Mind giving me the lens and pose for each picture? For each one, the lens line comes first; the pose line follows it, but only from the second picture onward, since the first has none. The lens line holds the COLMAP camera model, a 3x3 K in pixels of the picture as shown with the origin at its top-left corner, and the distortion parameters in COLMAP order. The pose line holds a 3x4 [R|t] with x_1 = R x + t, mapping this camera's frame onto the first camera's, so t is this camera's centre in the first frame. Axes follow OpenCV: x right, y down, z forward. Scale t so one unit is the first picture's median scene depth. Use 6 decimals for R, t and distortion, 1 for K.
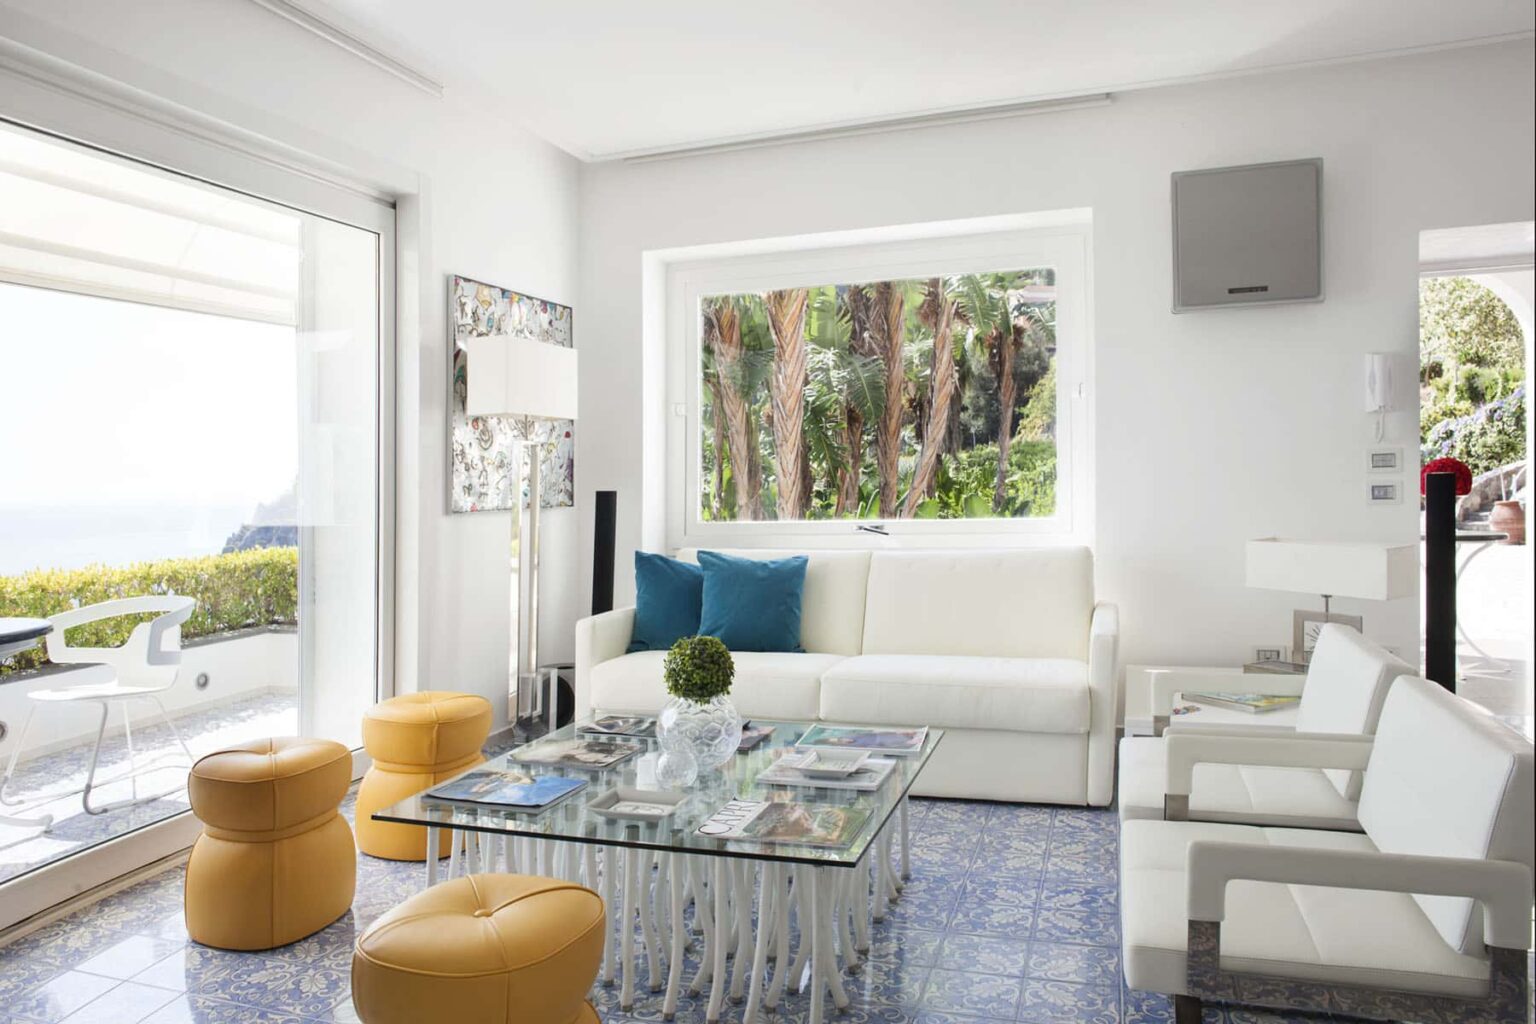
lens RADIAL K [[1082.7, 0, 764.4], [0, 1082.7, 451.9], [0, 0, 1]] dist [-0.083781, 0.004207]
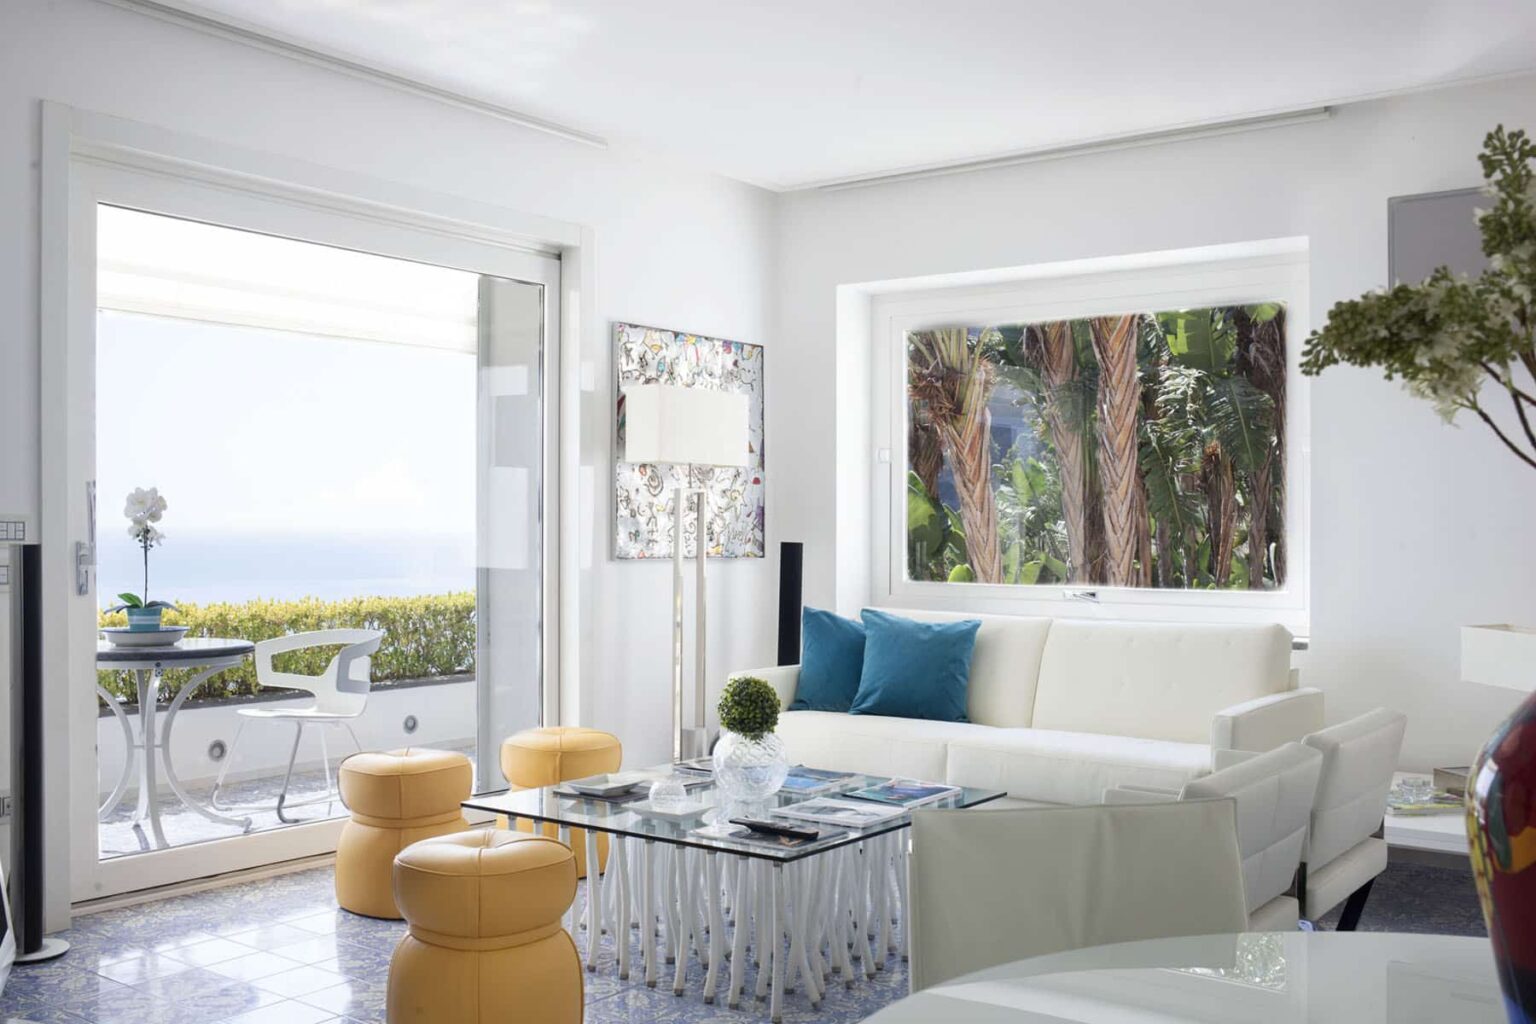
lens RADIAL K [[1485.3, 0, 751.4], [0, 1485.3, 514.7], [0, 0, 1]] dist [-0.156040, 0.009452]
pose [[0.952059, 0.030440, -0.304395, 0.237388], [-0.025324, 0.999464, 0.020744, -0.015292], [0.304863, -0.012041, 0.952320, -0.262442]]
